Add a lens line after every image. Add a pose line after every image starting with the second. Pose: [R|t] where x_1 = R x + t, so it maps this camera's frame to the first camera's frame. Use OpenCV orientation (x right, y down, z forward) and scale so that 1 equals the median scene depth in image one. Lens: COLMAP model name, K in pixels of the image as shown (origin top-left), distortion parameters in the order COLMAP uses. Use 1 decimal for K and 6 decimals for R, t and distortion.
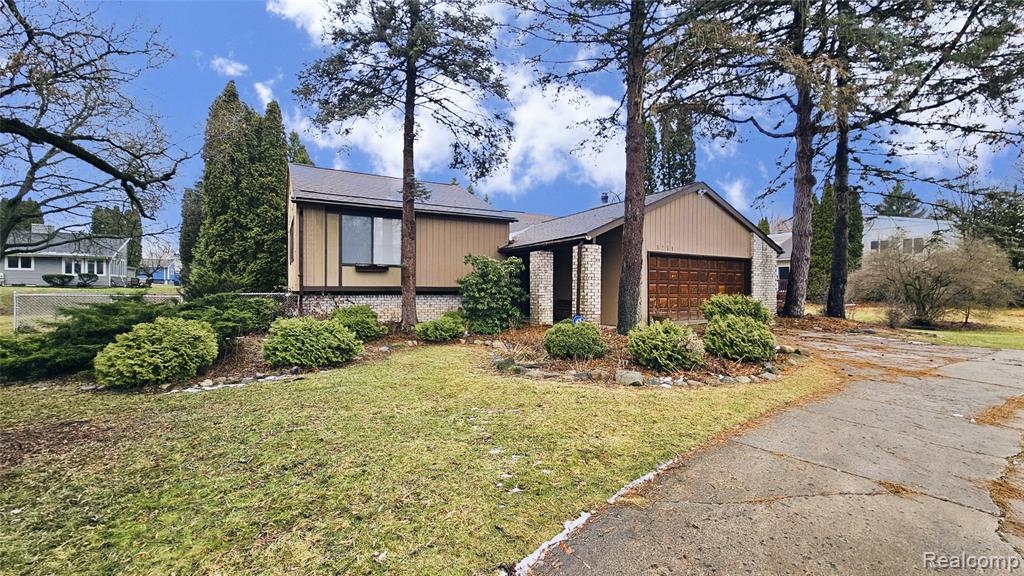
lens RADIAL K [[428.4, 0, 512.0], [0, 428.4, 288.0], [0, 0, 1]] dist [0.001358, -0.000499]
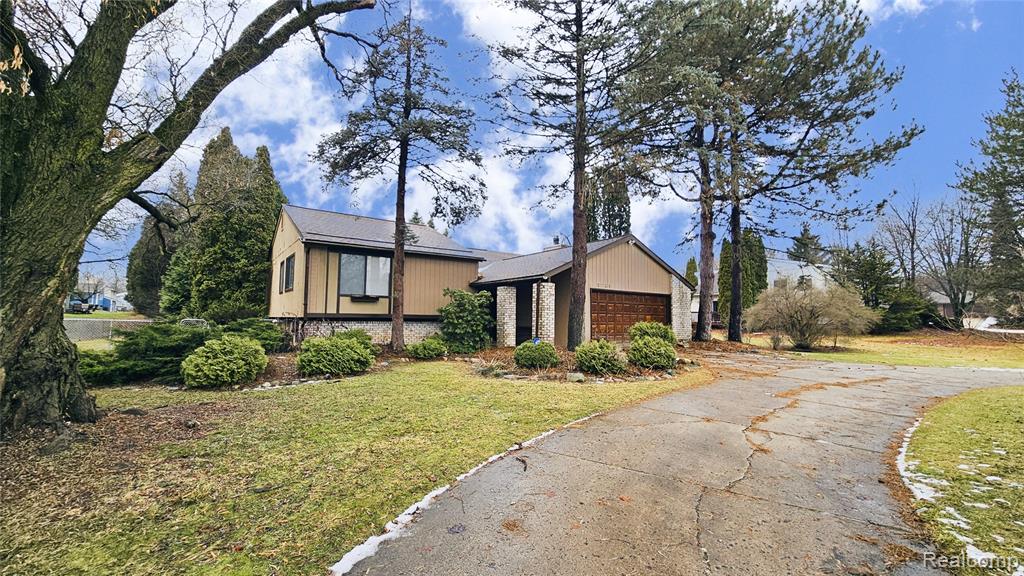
lens RADIAL K [[428.4, 0, 512.0], [0, 428.4, 288.0], [0, 0, 1]] dist [0.001358, -0.000499]
pose [[0.993342, 0.016024, 0.114085, -0.058574], [-0.008055, 0.997516, -0.069974, 0.004618], [-0.114922, 0.068590, 0.991004, -0.229732]]
